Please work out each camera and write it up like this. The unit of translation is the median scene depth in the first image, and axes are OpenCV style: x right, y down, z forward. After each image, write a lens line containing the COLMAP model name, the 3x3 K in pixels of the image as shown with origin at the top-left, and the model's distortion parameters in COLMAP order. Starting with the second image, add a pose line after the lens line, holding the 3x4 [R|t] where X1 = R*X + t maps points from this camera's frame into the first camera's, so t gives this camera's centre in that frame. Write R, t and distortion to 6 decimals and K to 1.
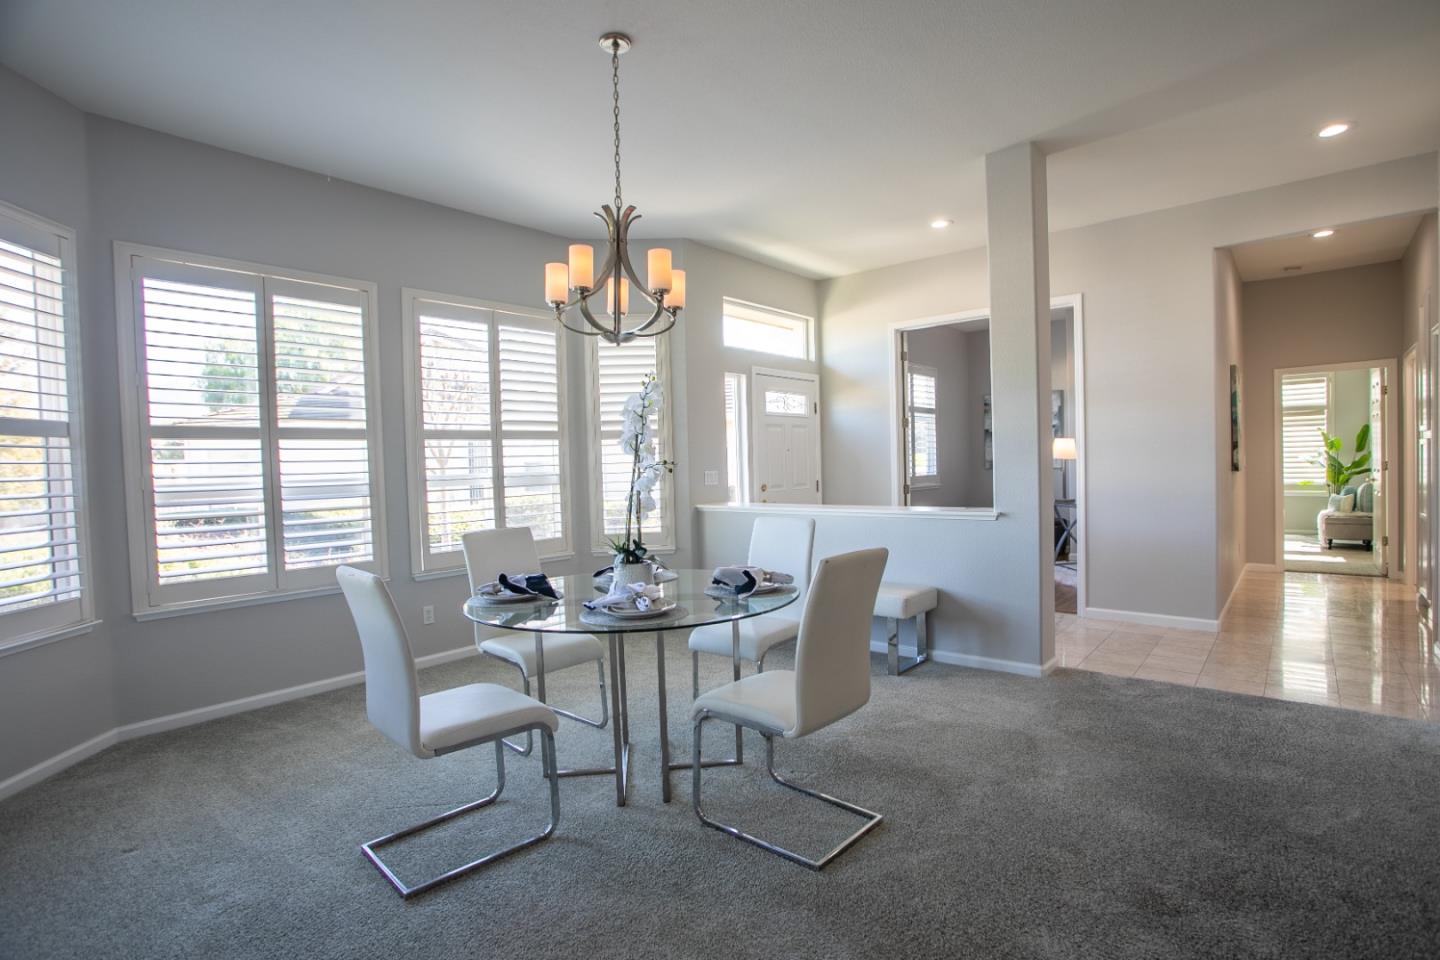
lens RADIAL K [[711.4, 0, 728.5], [0, 711.4, 481.1], [0, 0, 1]] dist [-0.047367, 0.026244]
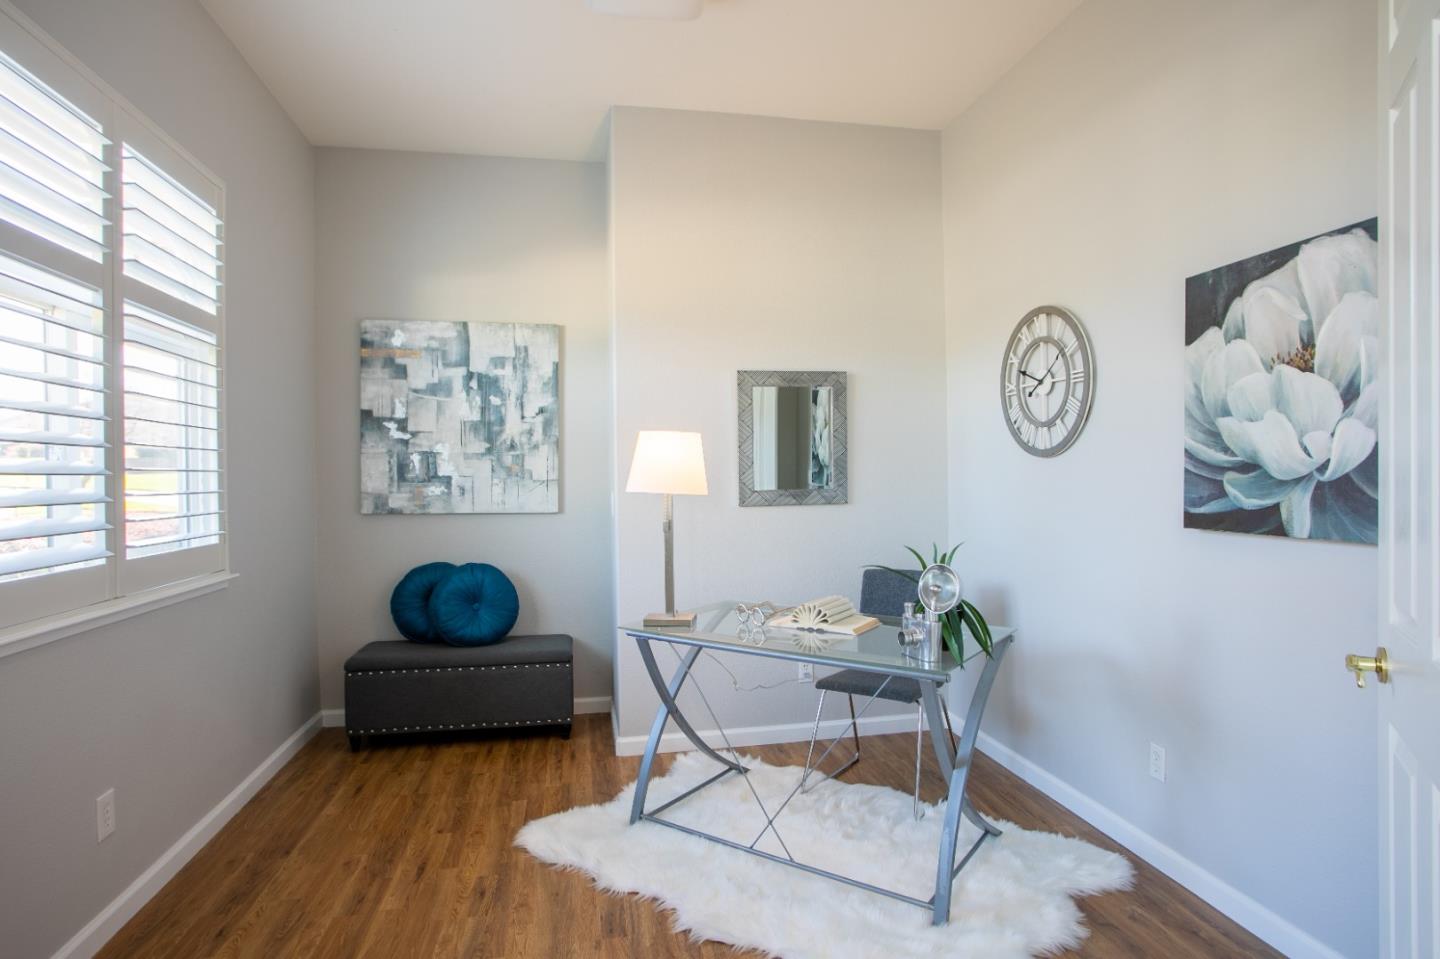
lens RADIAL K [[765.8, 0, 720.0], [0, 765.8, 479.5], [0, 0, 1]] dist [-0.037714, 0.000471]
pose [[0.615108, 0.014428, 0.788311, 0.189906], [0.017081, 0.999354, -0.031619, -0.024214], [-0.788258, 0.032914, 0.614464, 0.696766]]
